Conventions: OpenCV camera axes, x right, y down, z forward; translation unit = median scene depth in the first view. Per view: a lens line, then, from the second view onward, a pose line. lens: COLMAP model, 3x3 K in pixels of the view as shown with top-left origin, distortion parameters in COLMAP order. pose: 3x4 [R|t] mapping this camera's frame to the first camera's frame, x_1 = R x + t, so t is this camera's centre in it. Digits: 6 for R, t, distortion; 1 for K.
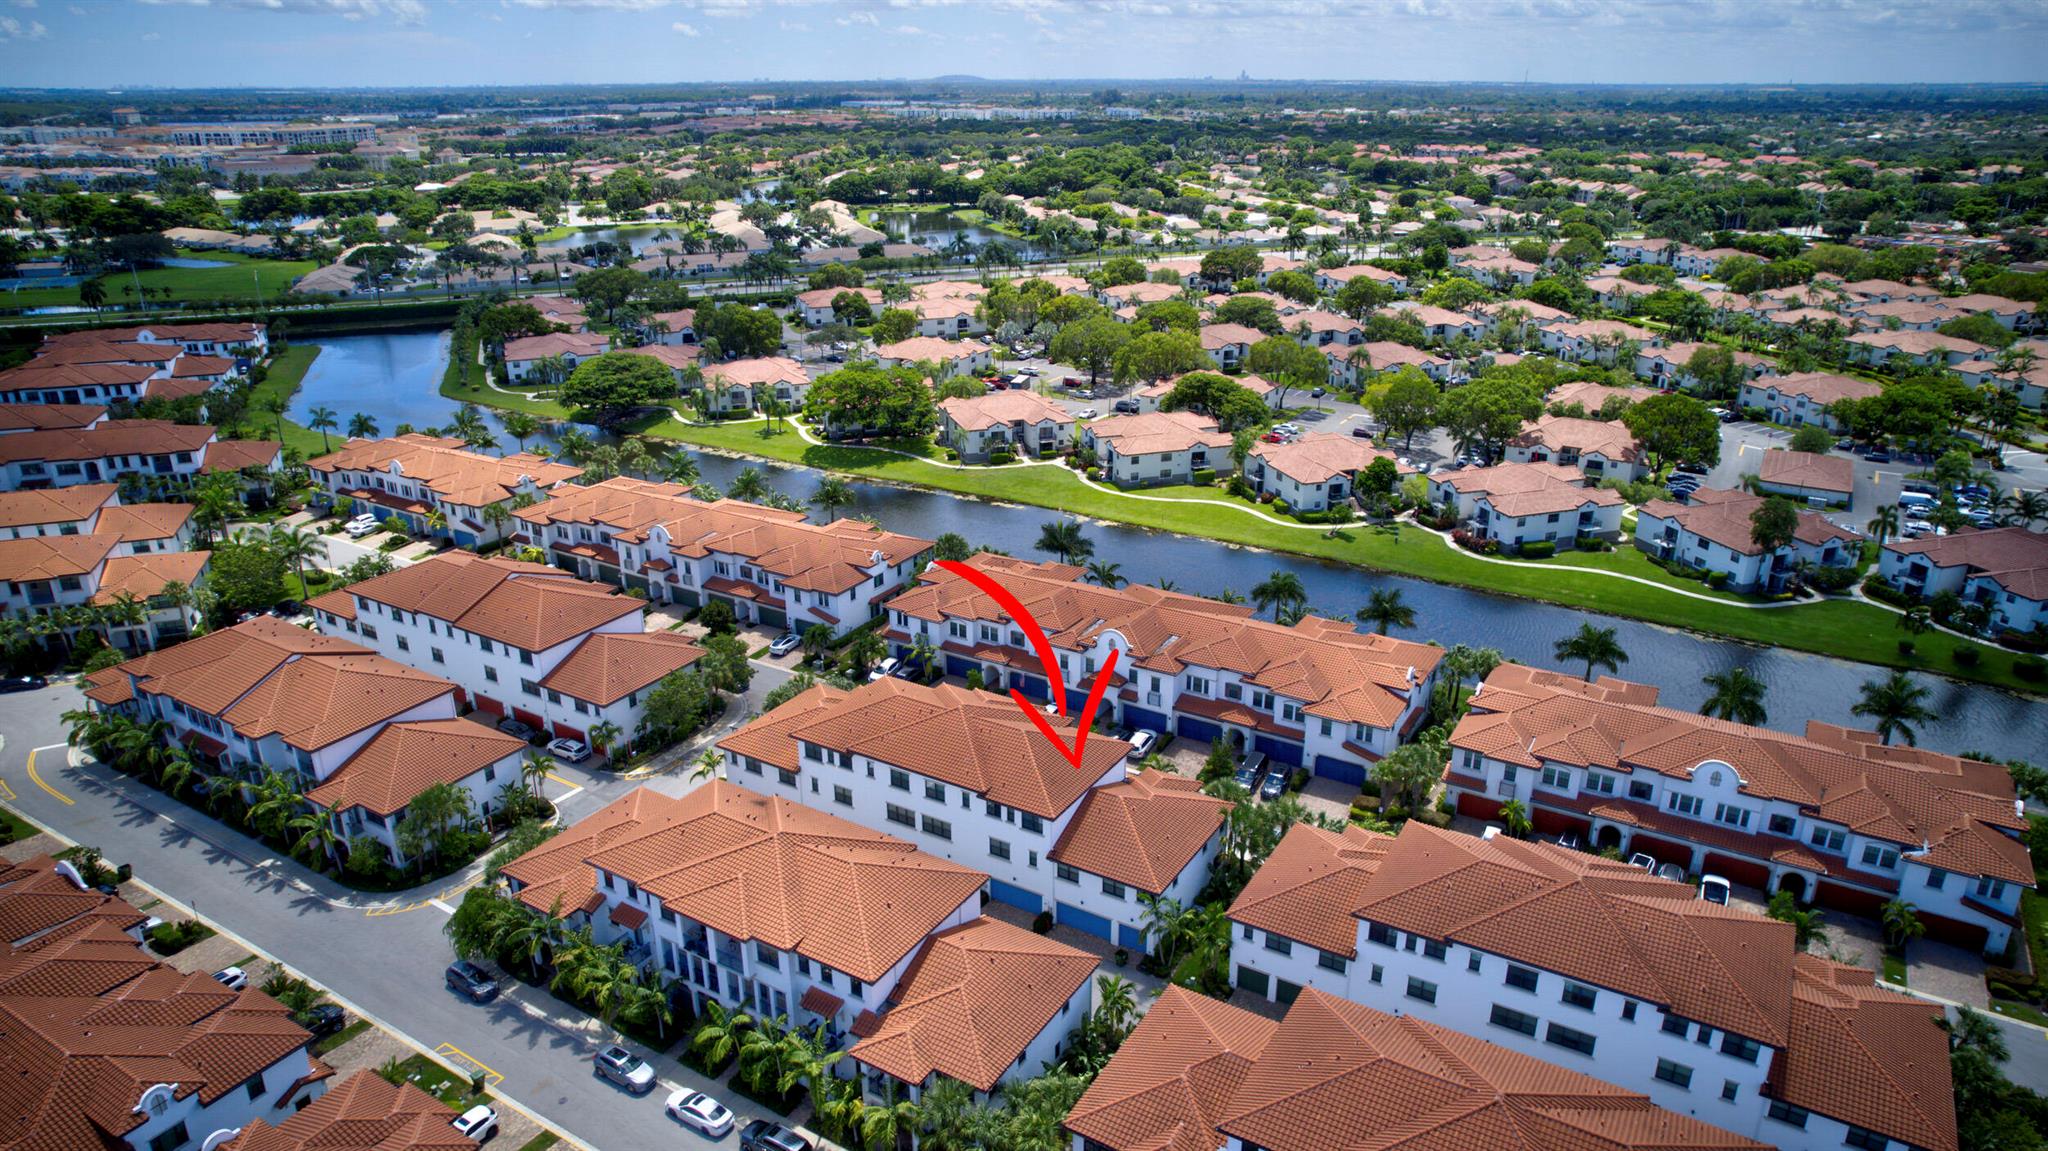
lens RADIAL K [[1299.2, 0, 1024.0], [0, 1299.2, 575.5], [0, 0, 1]] dist [-0.079741, 0.066345]
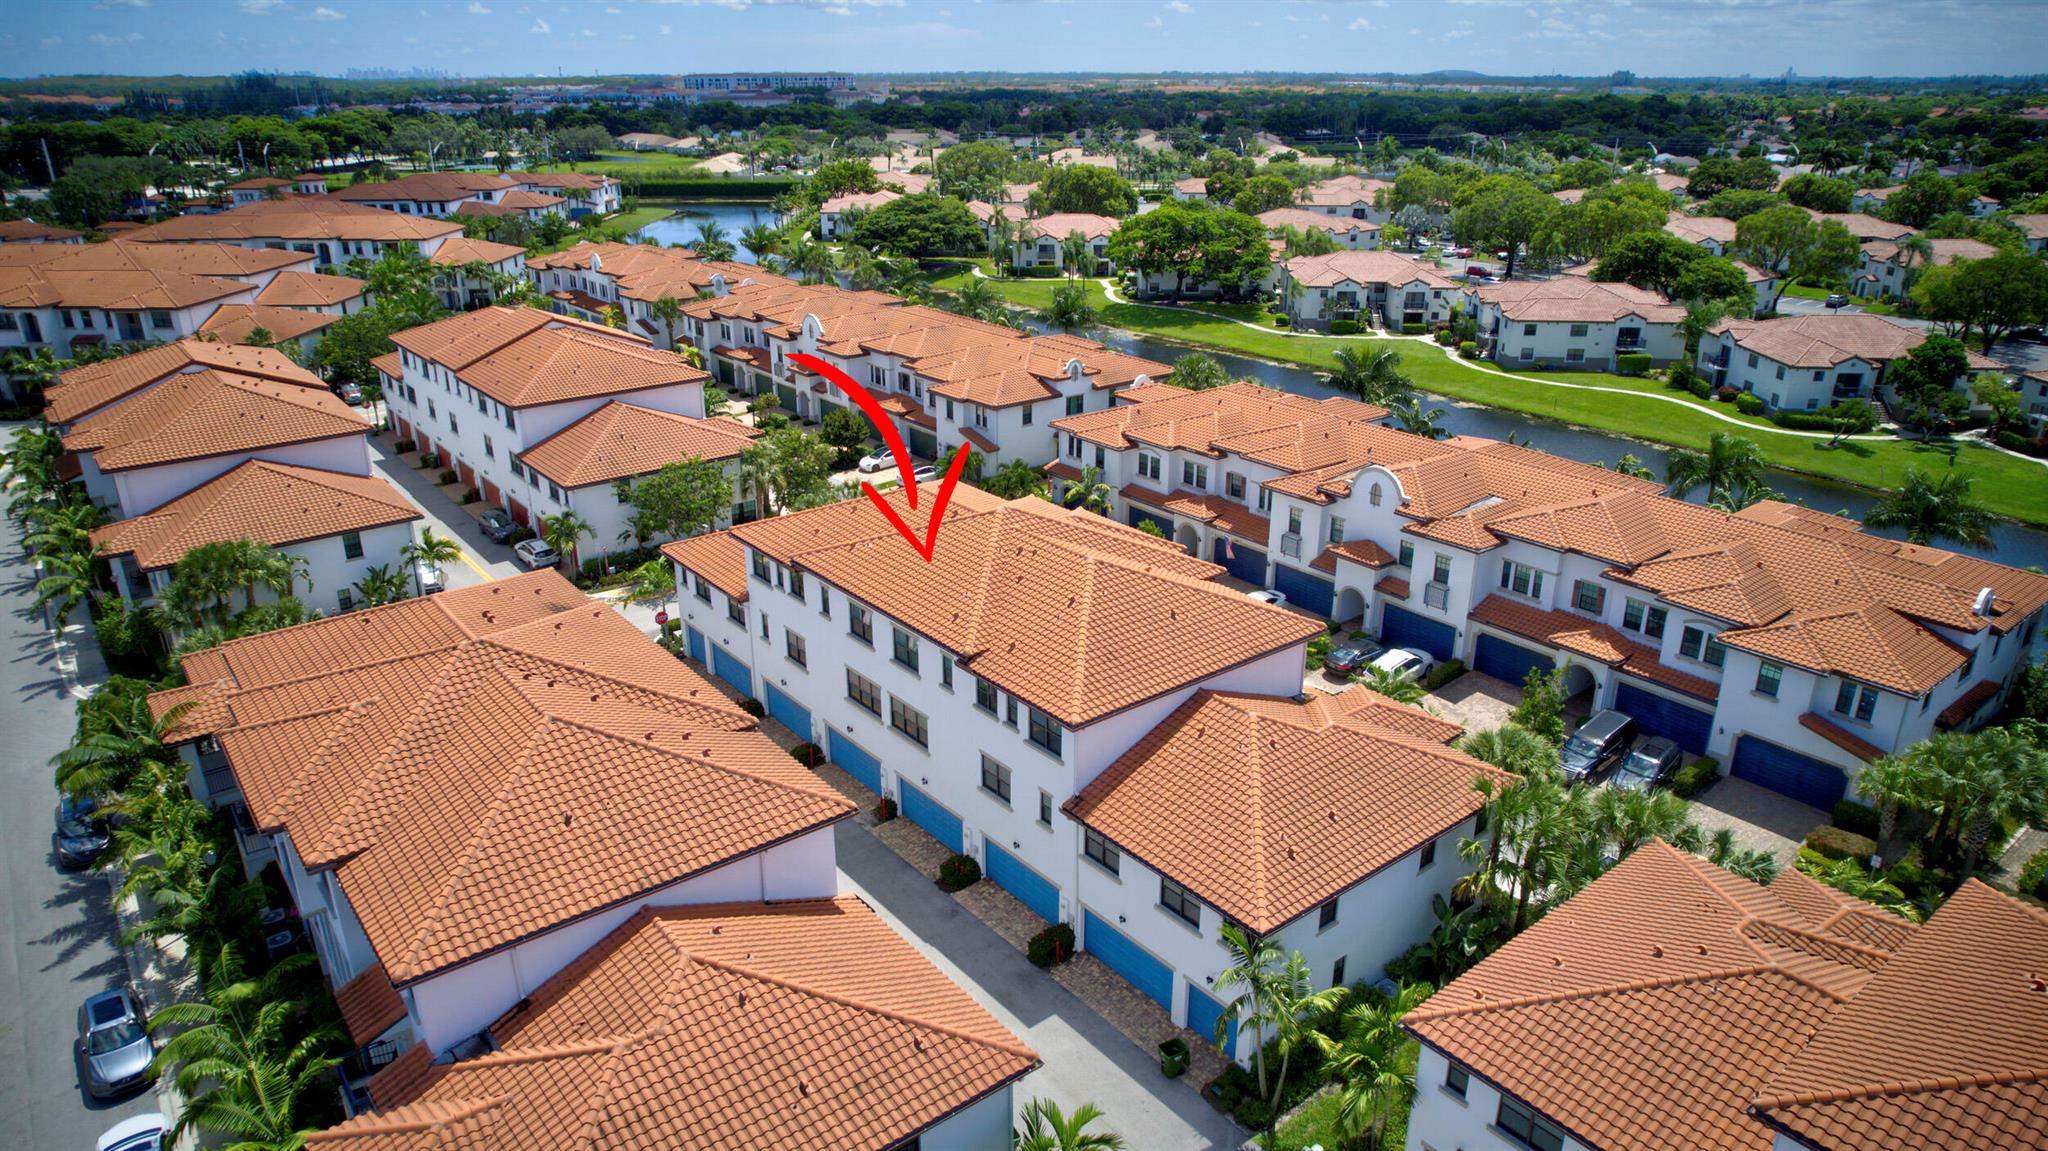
lens RADIAL K [[1299.2, 0, 1024.0], [0, 1299.2, 575.5], [0, 0, 1]] dist [-0.079741, 0.066345]
pose [[0.938065, 0.125611, -0.322887, 0.111466], [-0.124411, 0.991930, 0.024442, 0.094640], [0.323351, 0.017243, 0.946122, 0.419785]]
